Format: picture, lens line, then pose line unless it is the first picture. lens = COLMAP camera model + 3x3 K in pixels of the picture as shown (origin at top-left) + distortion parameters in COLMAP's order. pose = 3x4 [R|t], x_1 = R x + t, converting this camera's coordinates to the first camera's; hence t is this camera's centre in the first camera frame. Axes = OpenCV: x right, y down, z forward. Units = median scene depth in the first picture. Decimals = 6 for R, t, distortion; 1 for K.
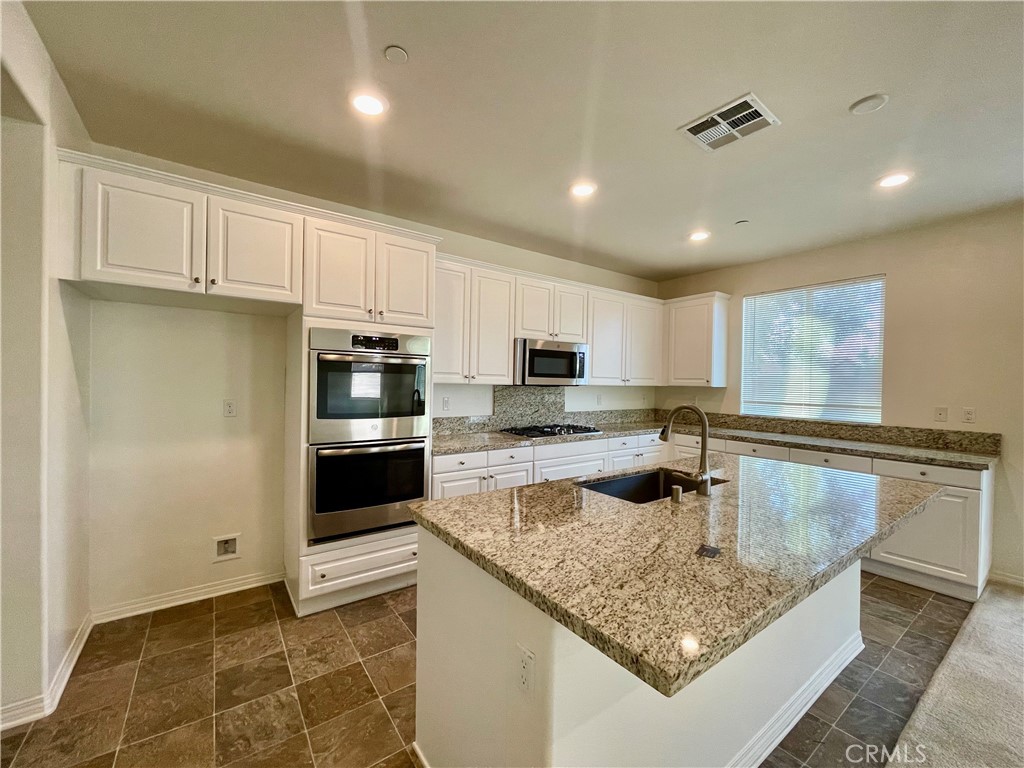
lens RADIAL K [[414.7, 0, 506.5], [0, 414.7, 386.3], [0, 0, 1]] dist [-0.001583, -0.000044]
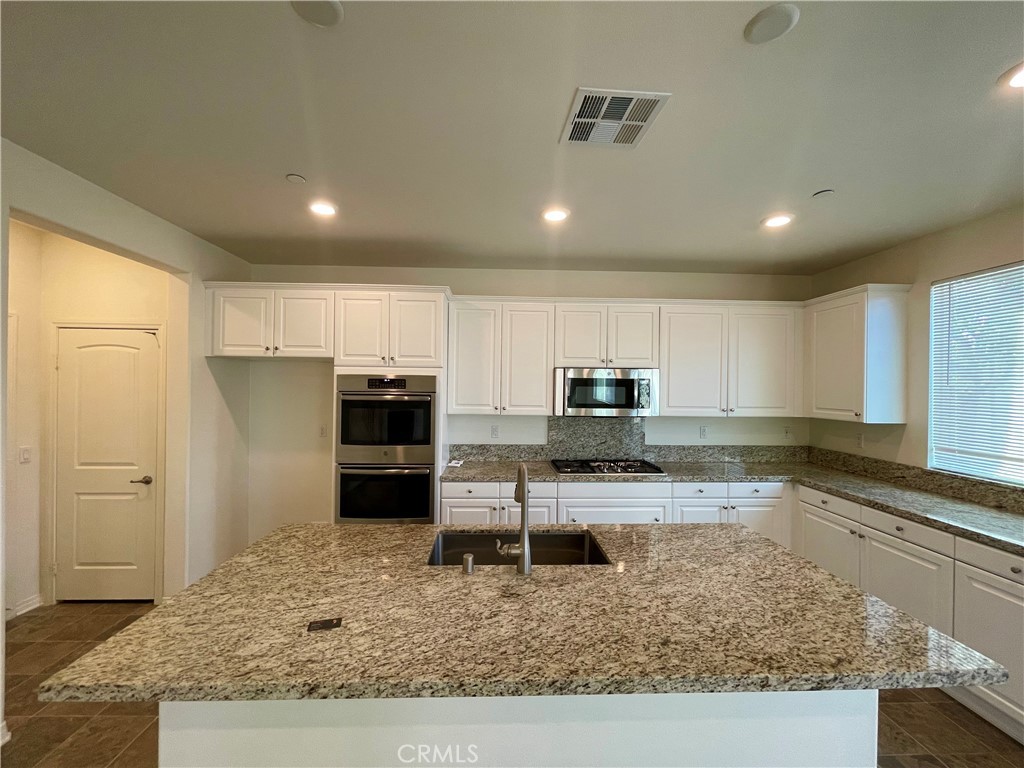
lens RADIAL K [[414.7, 0, 506.5], [0, 414.7, 386.3], [0, 0, 1]] dist [-0.001583, -0.000044]
pose [[0.834594, -0.007628, -0.550813, 0.526322], [-0.003893, 0.999797, -0.019746, -0.060543], [0.550852, 0.018624, 0.834395, 0.146005]]
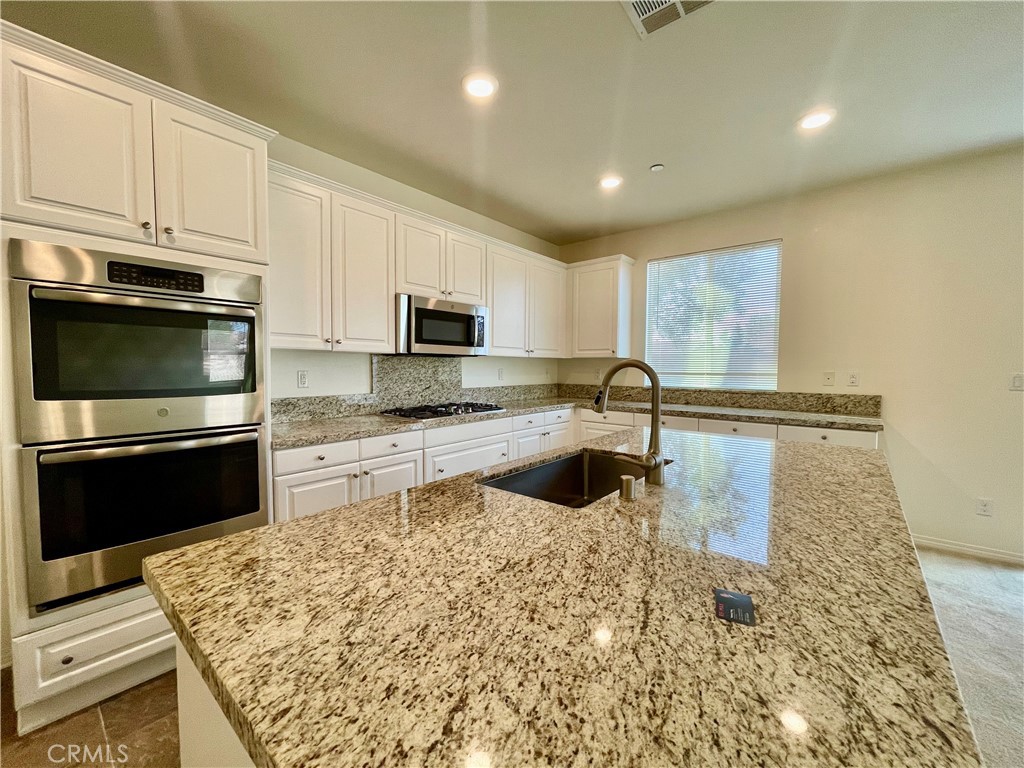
lens RADIAL K [[414.7, 0, 506.5], [0, 414.7, 386.3], [0, 0, 1]] dist [-0.001583, -0.000044]
pose [[0.969455, -0.023898, 0.244100, 0.030116], [0.014296, 0.999056, 0.041032, 0.033544], [-0.244850, -0.036289, 0.968882, 0.211123]]
